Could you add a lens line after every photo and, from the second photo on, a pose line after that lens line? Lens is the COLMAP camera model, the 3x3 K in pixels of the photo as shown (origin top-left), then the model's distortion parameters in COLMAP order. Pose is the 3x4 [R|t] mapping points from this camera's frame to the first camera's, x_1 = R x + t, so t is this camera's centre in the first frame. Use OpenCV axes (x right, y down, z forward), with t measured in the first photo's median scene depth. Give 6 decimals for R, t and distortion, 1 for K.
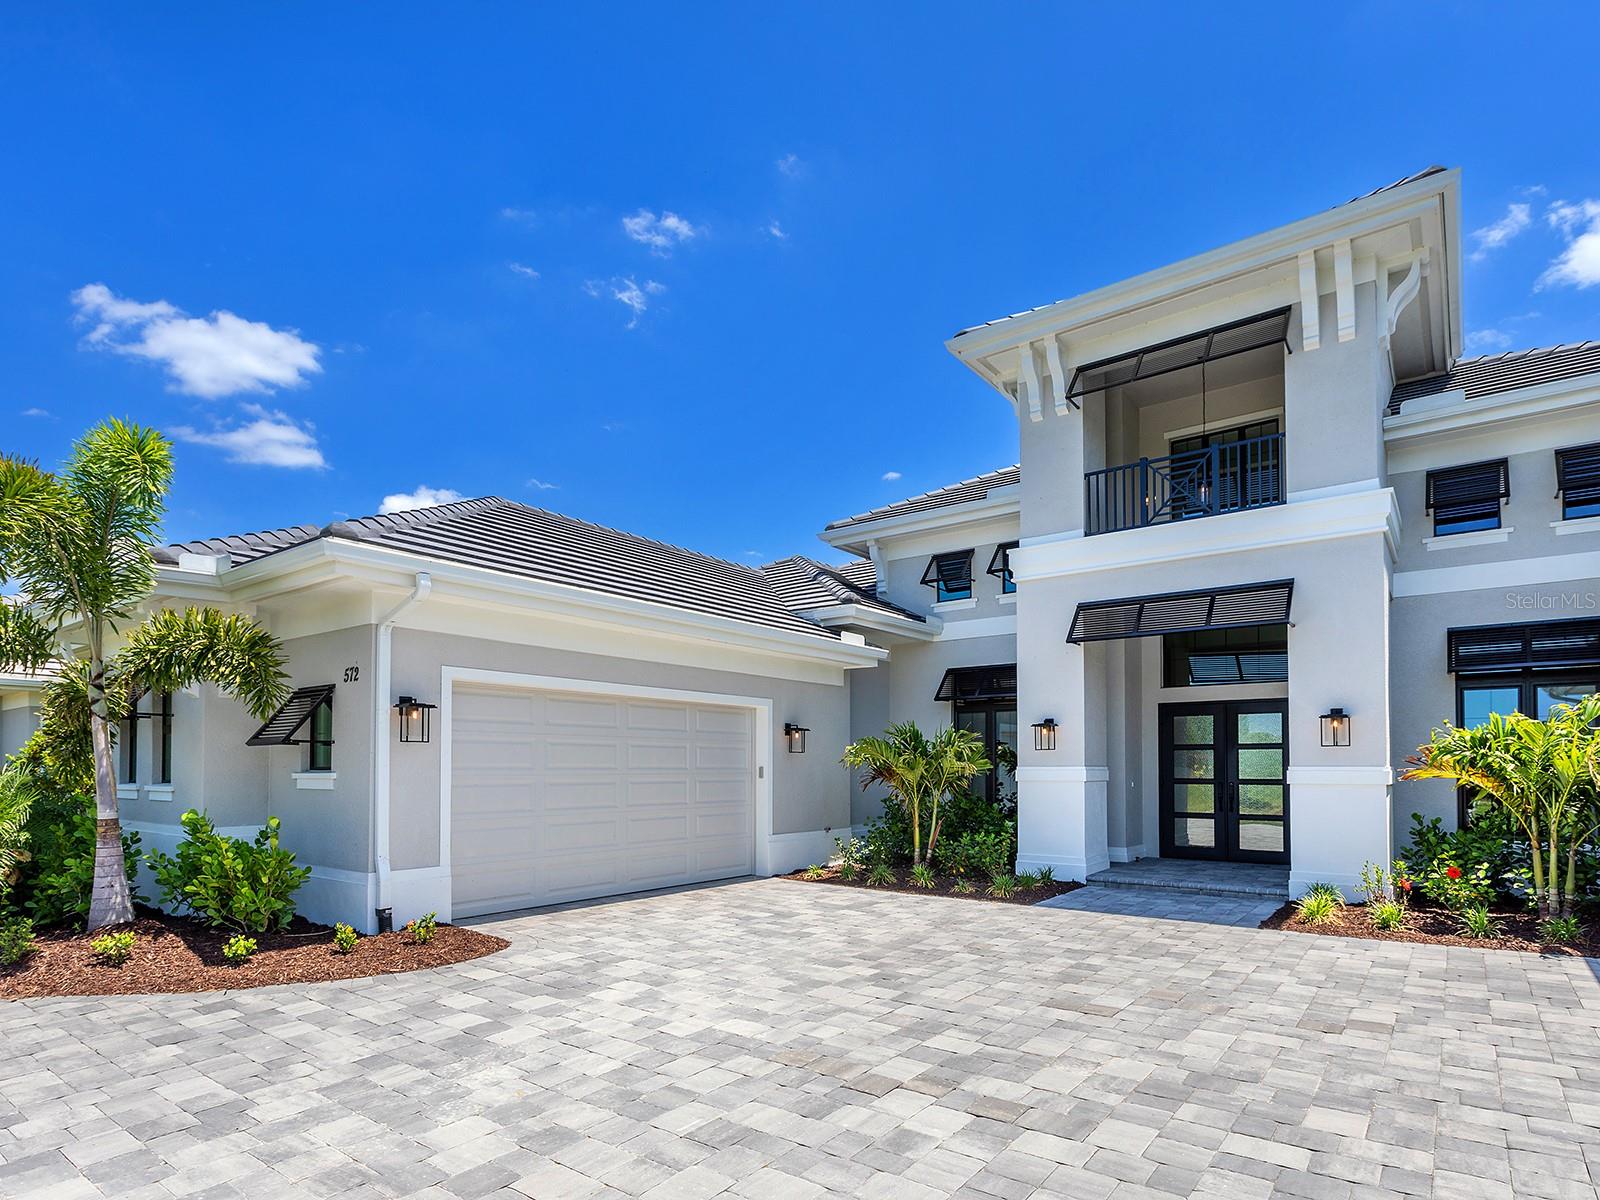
lens RADIAL K [[811.4, 0, 849.7], [0, 811.4, 656.9], [0, 0, 1]] dist [-0.000831, 0.000530]
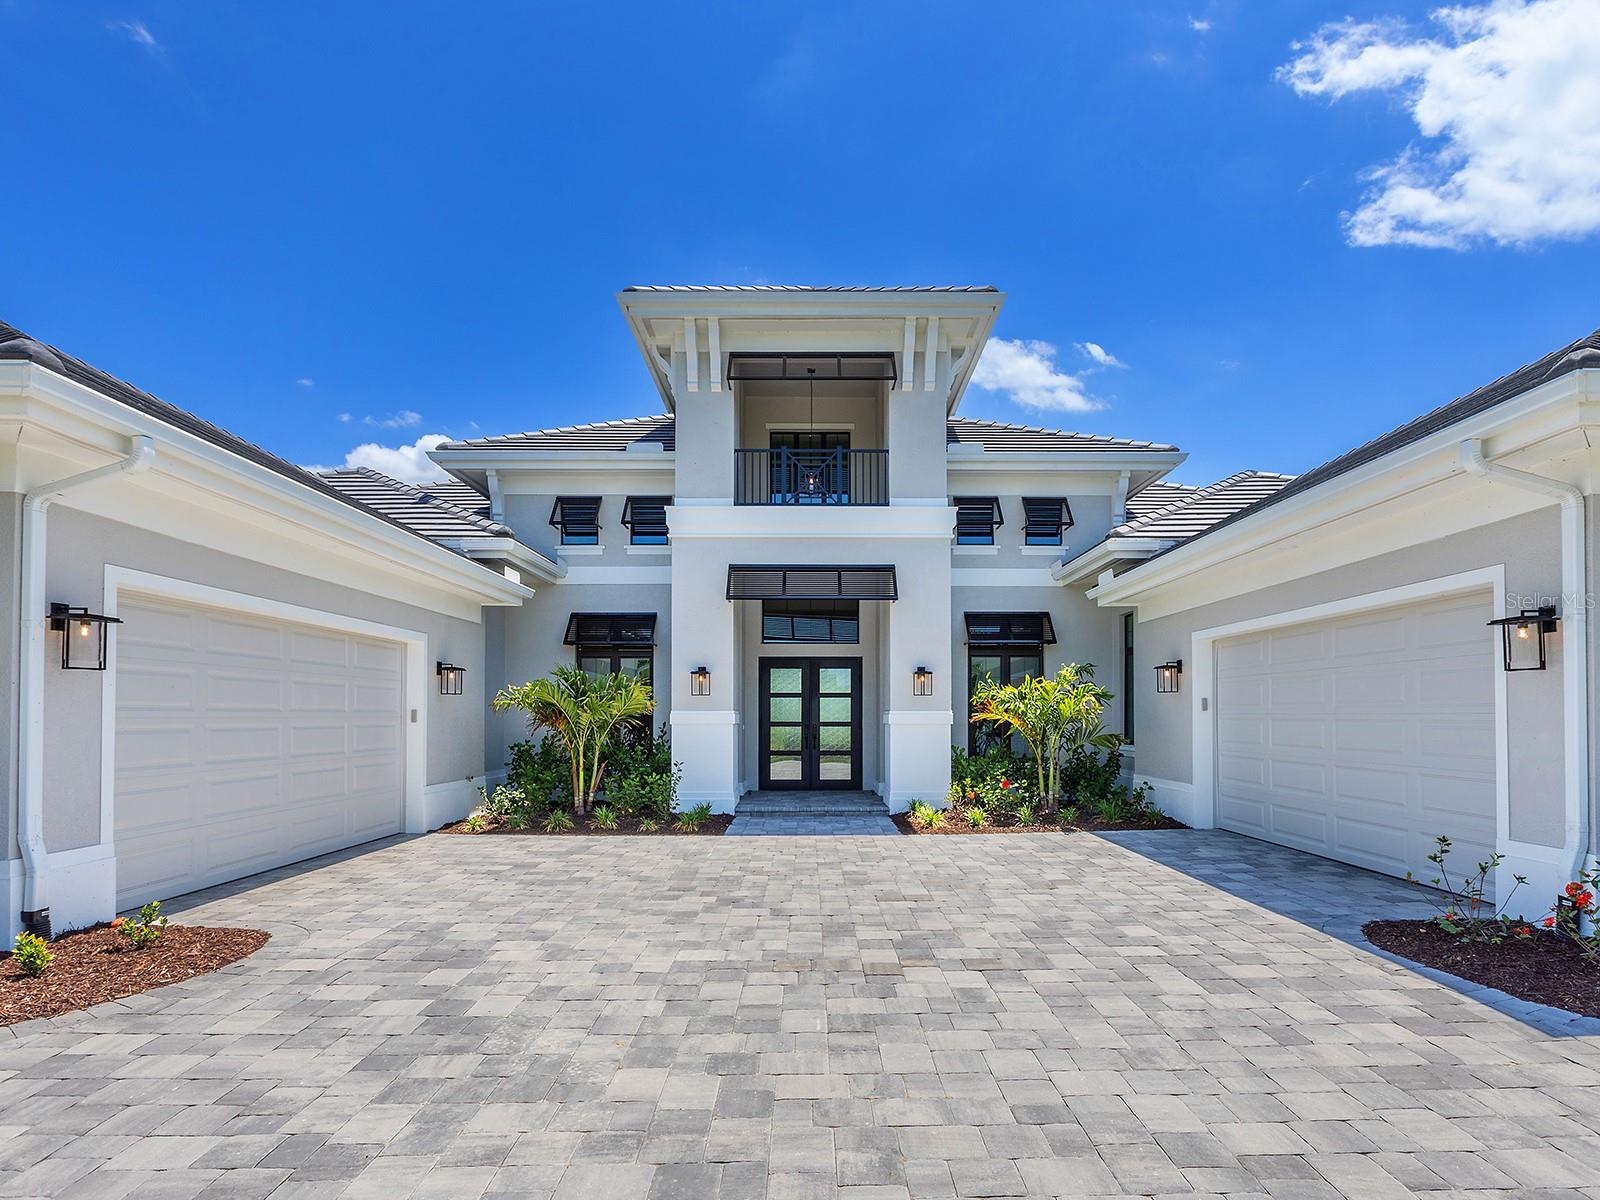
lens RADIAL K [[810.0, 0, 800.0], [0, 810.0, 600.0], [0, 0, 1]] dist [-0.000342, 0.000387]
pose [[0.805111, 0.083302, 0.587245, -0.303221], [-0.078743, 0.996336, -0.033376, 0.012874], [-0.587874, -0.019370, 0.808720, 0.043449]]
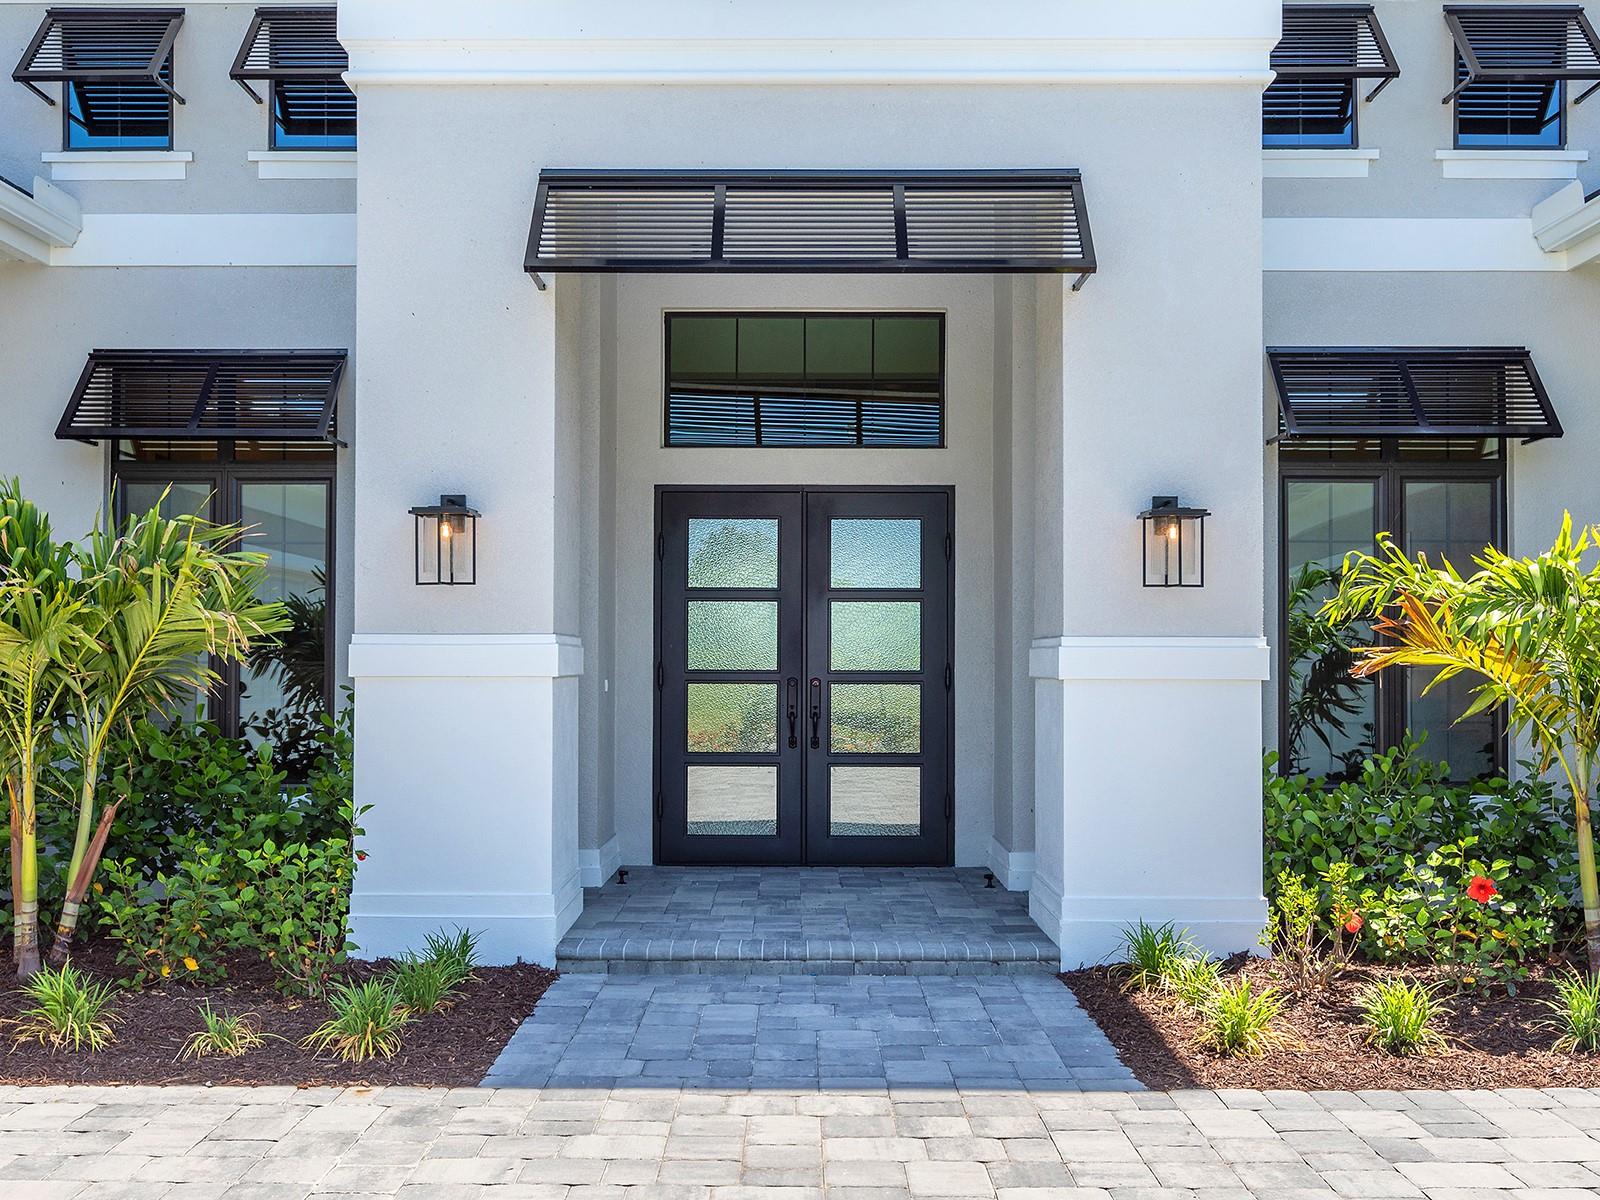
lens RADIAL K [[1540.3, 0, 674.4], [0, 1540.3, 602.9], [0, 0, 1]] dist [0.020776, 0.005864]
pose [[0.844801, 0.021701, 0.534641, -0.020992], [-0.074982, 0.994120, 0.078129, 0.065652], [-0.529801, -0.106091, 0.841460, 0.412803]]
